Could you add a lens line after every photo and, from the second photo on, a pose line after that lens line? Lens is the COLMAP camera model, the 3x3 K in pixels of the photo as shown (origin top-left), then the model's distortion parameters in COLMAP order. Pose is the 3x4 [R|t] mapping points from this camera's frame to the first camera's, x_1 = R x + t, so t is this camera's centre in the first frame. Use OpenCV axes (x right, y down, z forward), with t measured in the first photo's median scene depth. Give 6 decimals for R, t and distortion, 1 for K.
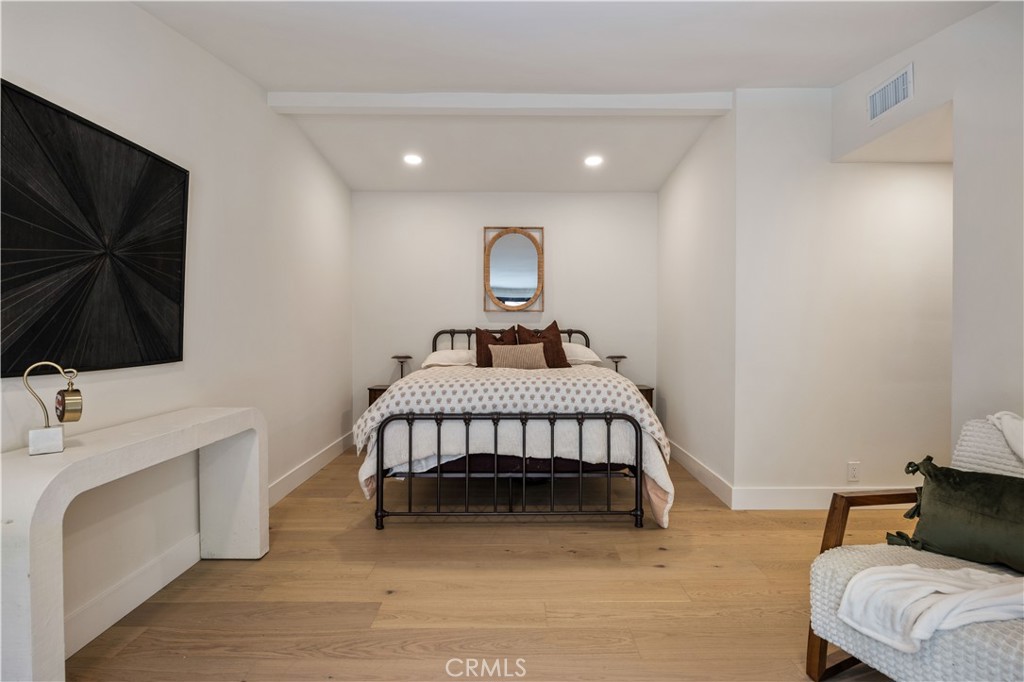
lens RADIAL K [[526.5, 0, 510.9], [0, 526.5, 338.4], [0, 0, 1]] dist [-0.004586, 0.000387]
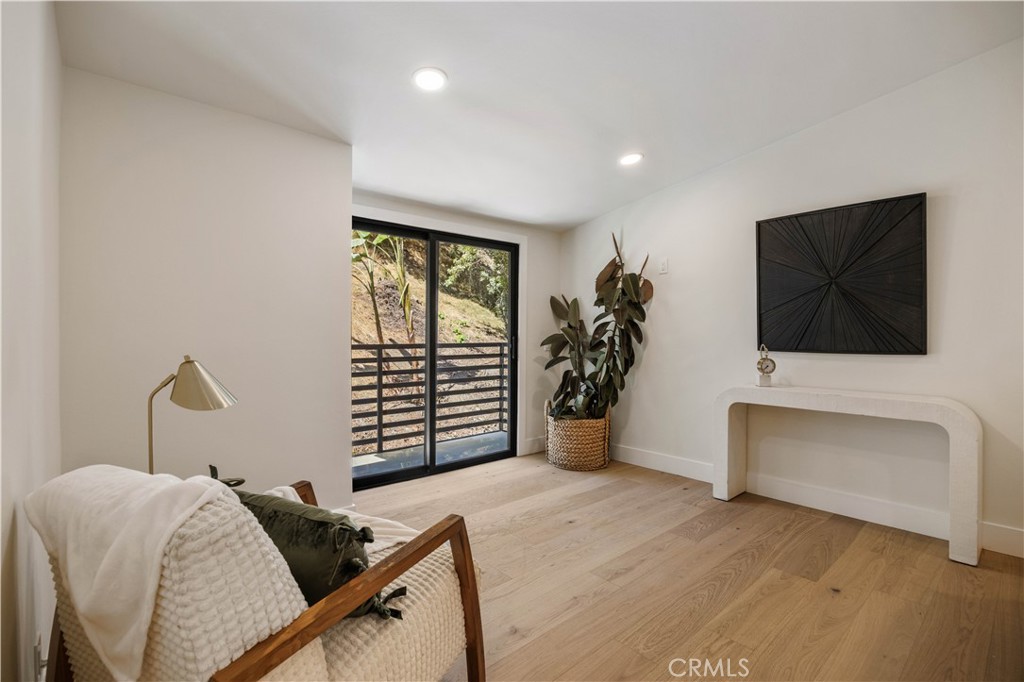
lens RADIAL K [[486.8, 0, 511.8], [0, 486.8, 336.4], [0, 0, 1]] dist [-0.001232, -0.001739]
pose [[-0.749902, 0.009489, -0.661481, 0.922752], [-0.011512, 0.999559, 0.027389, -0.021069], [0.661449, 0.028154, -0.749462, 1.395983]]
